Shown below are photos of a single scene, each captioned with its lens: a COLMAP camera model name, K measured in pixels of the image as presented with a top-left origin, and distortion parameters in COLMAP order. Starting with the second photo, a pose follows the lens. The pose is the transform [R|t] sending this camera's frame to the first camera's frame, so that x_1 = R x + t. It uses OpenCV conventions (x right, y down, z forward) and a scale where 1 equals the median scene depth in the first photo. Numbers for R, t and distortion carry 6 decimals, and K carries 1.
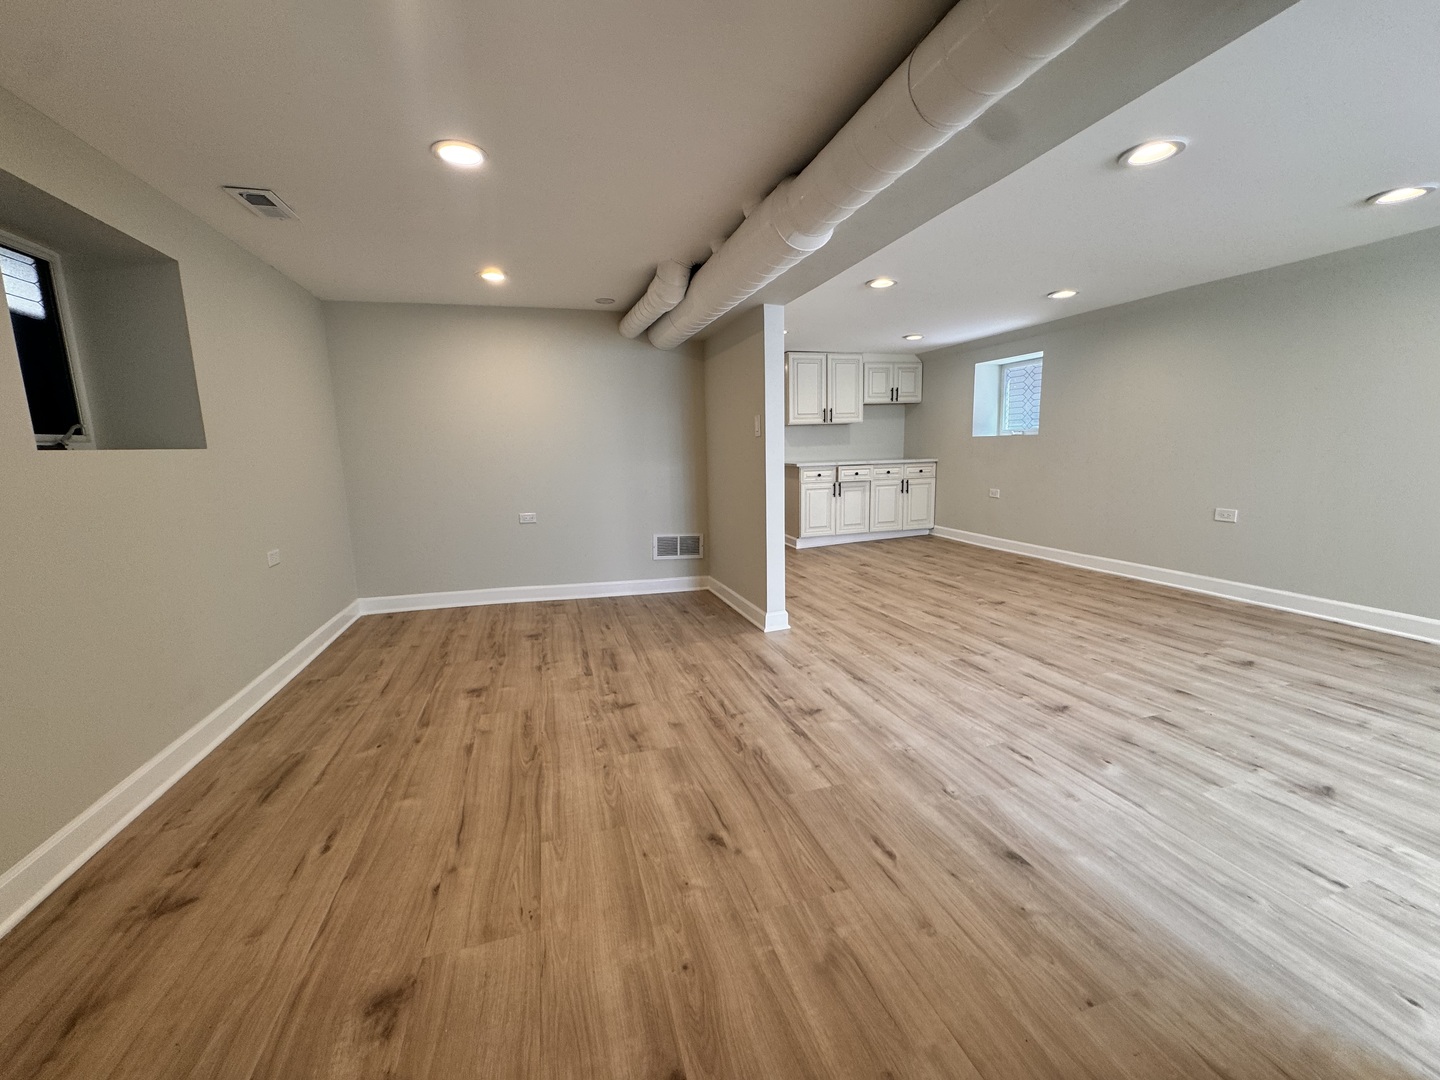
lens RADIAL K [[574.6, 0, 719.2], [0, 574.6, 534.8], [0, 0, 1]] dist [-0.001919, -0.000047]
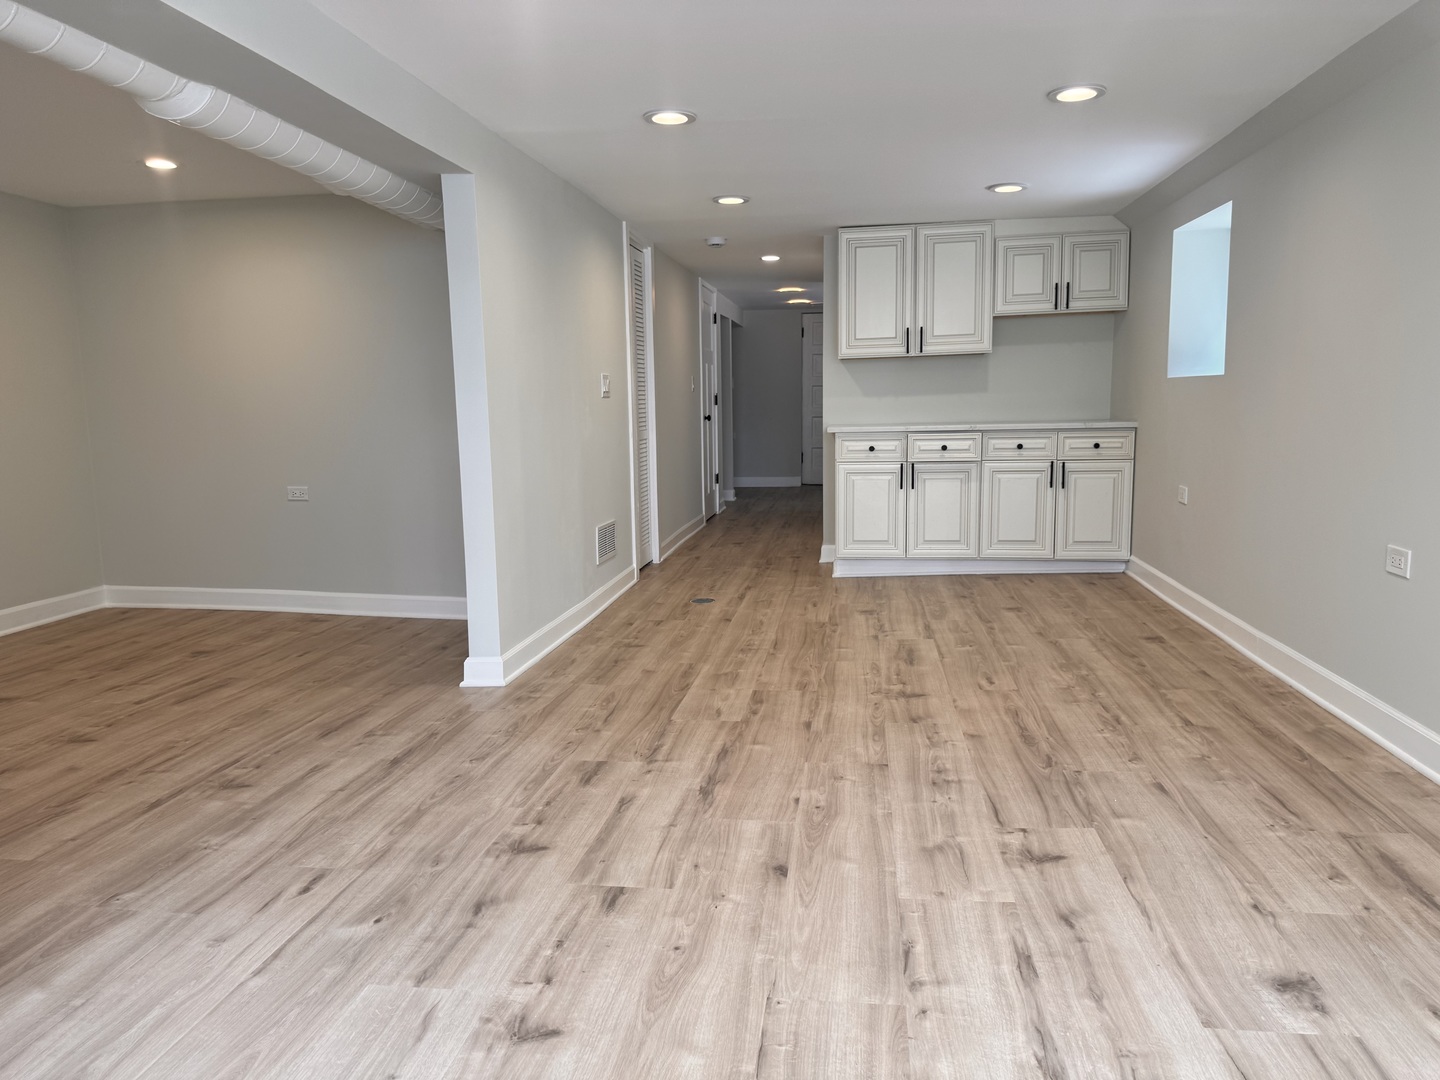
lens RADIAL K [[1004.7, 0, 720.0], [0, 1004.7, 540.0], [0, 0, 1]] dist [0.102347, -0.134050]
pose [[0.907848, 0.065968, -0.414077, 0.748887], [-0.068827, 0.997596, 0.008028, -0.021203], [0.413611, 0.021211, 0.910207, 0.080902]]
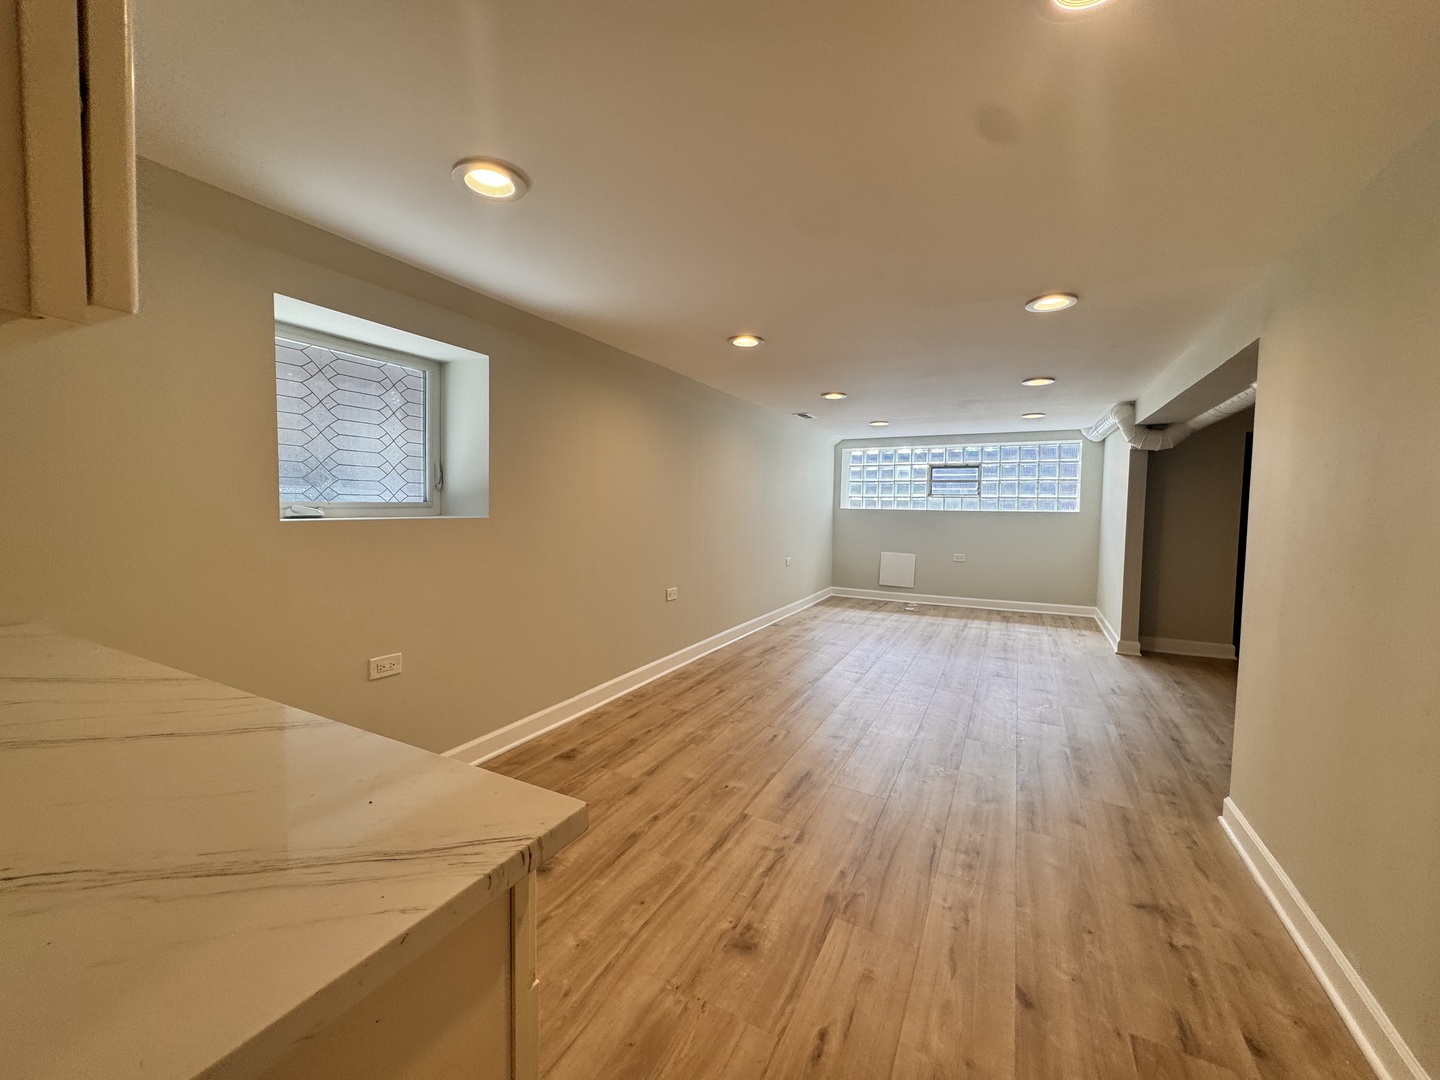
lens RADIAL K [[574.6, 0, 719.2], [0, 574.6, 534.8], [0, 0, 1]] dist [-0.001919, -0.000047]
pose [[-0.715938, -0.027843, 0.697609, 0.080475], [0.107654, 0.982852, 0.149710, -0.298381], [-0.689814, 0.182283, -0.700663, 1.702529]]
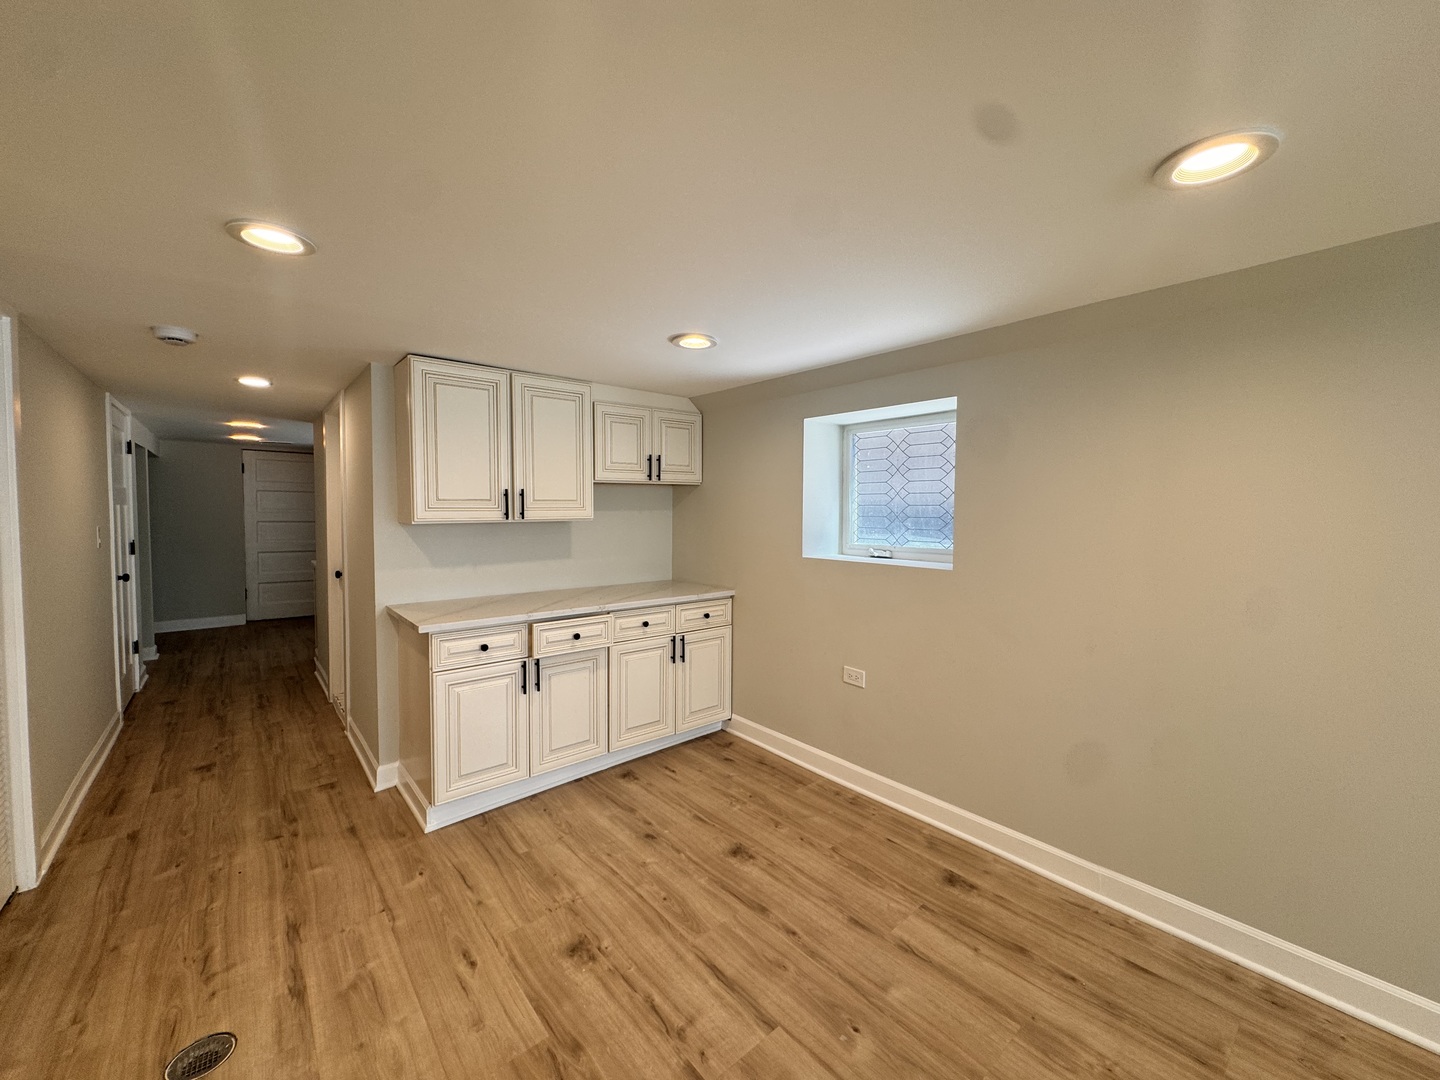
lens RADIAL K [[574.6, 0, 719.2], [0, 574.6, 534.8], [0, 0, 1]] dist [-0.001919, -0.000047]
pose [[0.919388, 0.011763, 0.393177, 0.275391], [0.033799, 0.993494, -0.108758, -0.221919], [-0.391898, 0.113280, 0.913008, 0.900896]]
